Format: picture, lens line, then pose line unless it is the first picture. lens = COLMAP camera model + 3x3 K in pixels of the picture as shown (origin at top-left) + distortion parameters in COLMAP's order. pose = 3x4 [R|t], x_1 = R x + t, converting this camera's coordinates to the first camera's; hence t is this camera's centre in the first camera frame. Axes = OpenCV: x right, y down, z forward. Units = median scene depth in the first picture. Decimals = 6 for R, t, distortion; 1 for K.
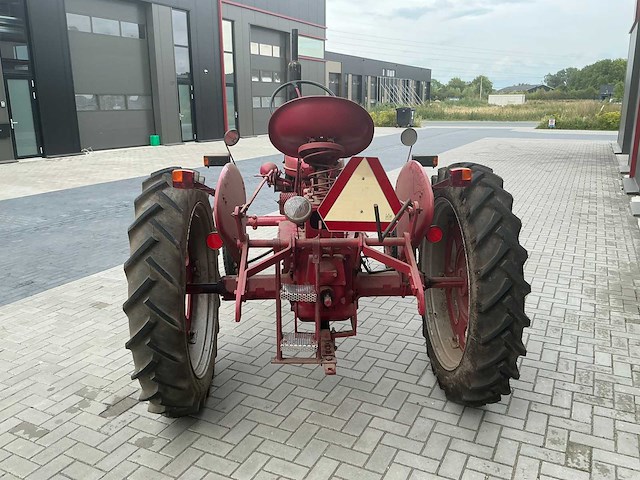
lens RADIAL K [[526.1, 0, 320.7], [0, 526.1, 249.8], [0, 0, 1]] dist [0.050025, -0.096047]
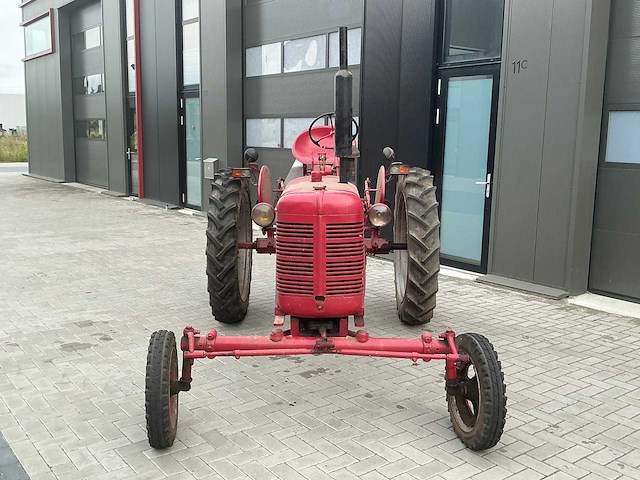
lens RADIAL K [[672.4, 0, 317.7], [0, 672.4, 217.4], [0, 0, 1]] dist [0.041543, 0.000000]
pose [[0.449288, -0.096699, 0.888139, -1.215463], [0.224616, 0.974418, -0.007535, -0.007368], [-0.864690, 0.202876, 0.459514, 0.097079]]
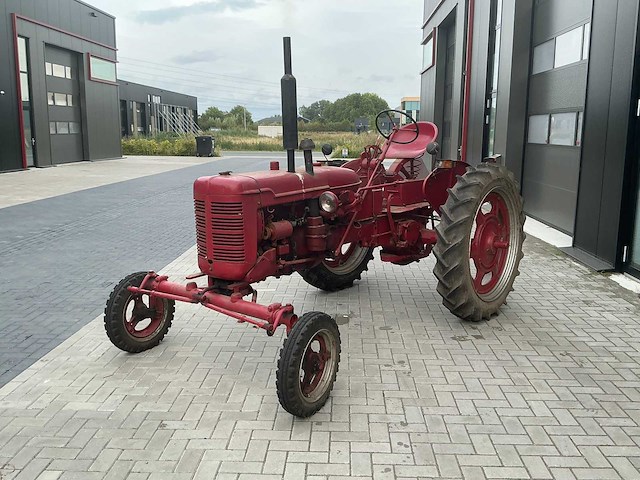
lens RADIAL K [[603.1, 0, 317.2], [0, 603.1, 234.1], [0, 0, 1]] dist [0.042727, 0.000000]
pose [[0.913759, -0.057461, 0.402172, -0.743514], [0.099674, 0.991398, -0.084819, 0.126770], [-0.393838, 0.117590, 0.911627, -0.381193]]
